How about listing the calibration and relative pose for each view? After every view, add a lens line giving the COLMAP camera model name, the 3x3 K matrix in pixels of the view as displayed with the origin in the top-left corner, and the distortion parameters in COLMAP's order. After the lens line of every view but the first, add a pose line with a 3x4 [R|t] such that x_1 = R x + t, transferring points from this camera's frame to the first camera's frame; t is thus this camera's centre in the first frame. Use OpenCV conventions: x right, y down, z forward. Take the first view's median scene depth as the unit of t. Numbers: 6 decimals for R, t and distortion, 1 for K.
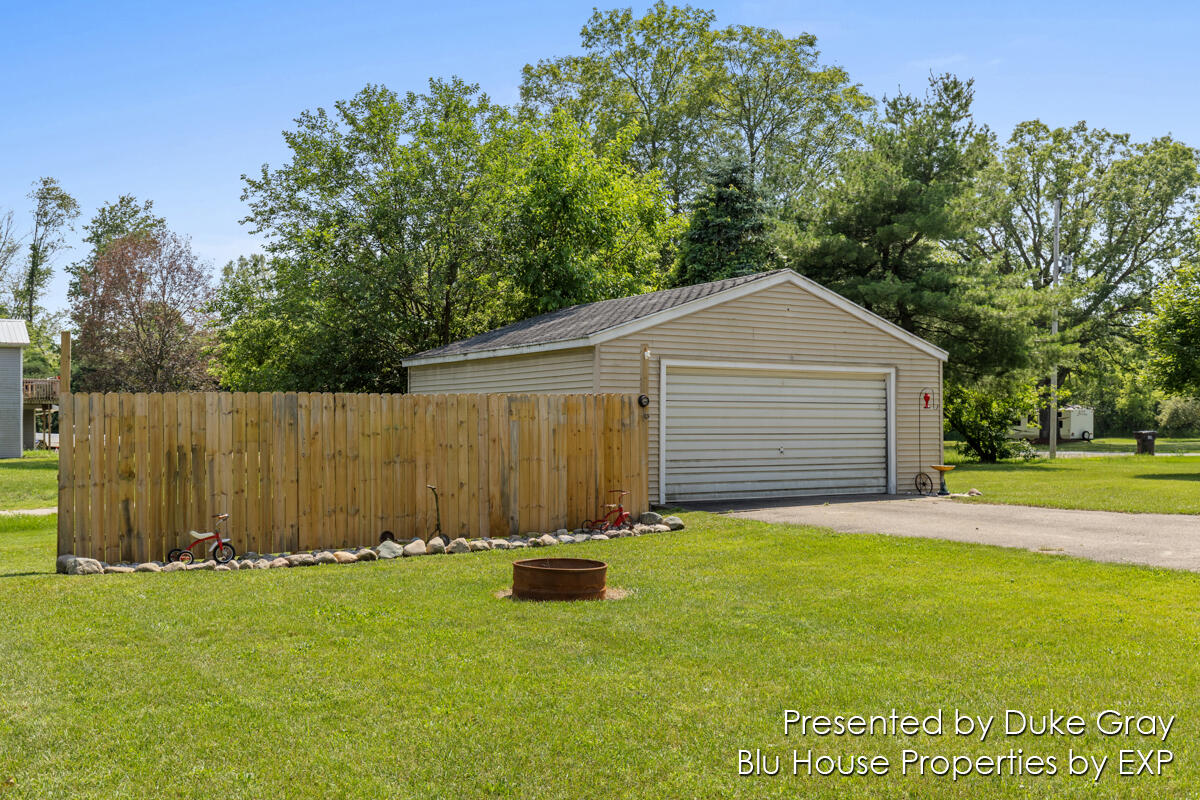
lens RADIAL K [[1137.5, 0, 599.1], [0, 1137.5, 407.0], [0, 0, 1]] dist [0.027238, 0.000000]
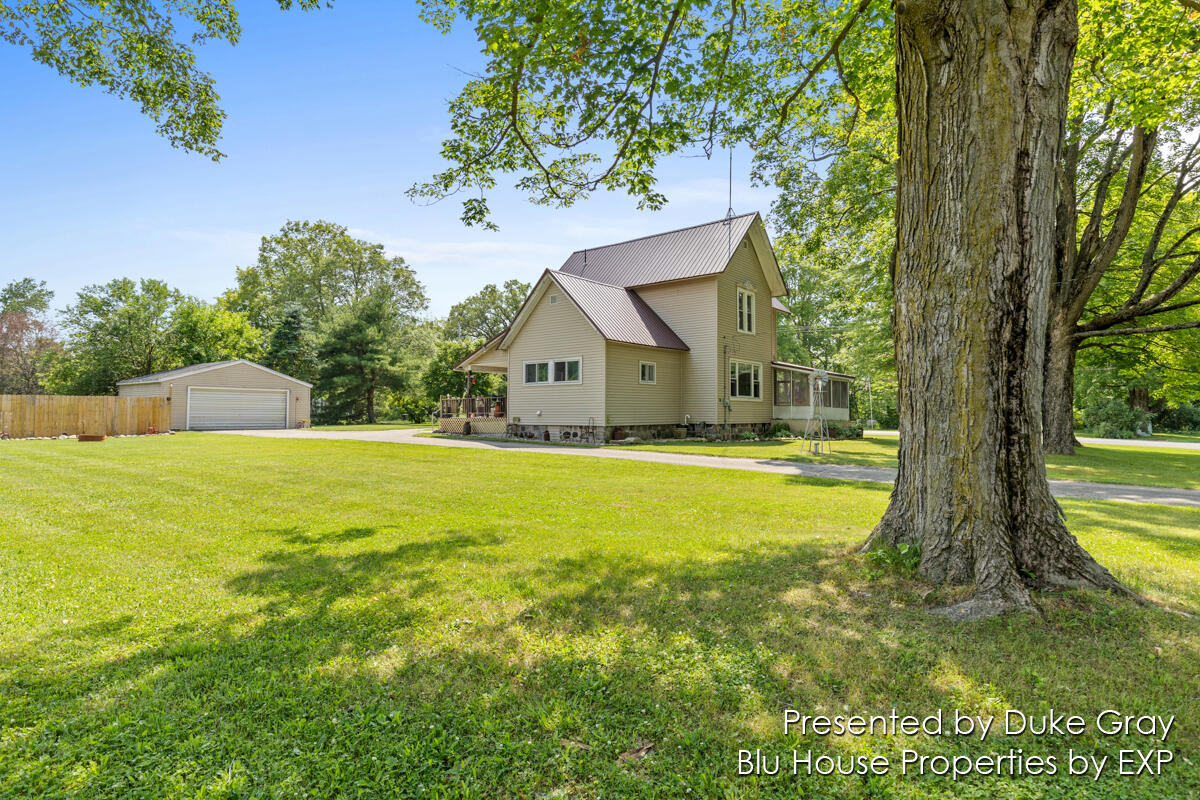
lens RADIAL K [[625.5, 0, 602.5], [0, 625.5, 390.7], [0, 0, 1]] dist [0.000797, -0.000279]
pose [[0.942883, 0.018527, 0.332608, 0.509840], [-0.012001, 0.999693, -0.021664, -0.003312], [-0.332908, 0.016435, 0.942816, -0.979632]]
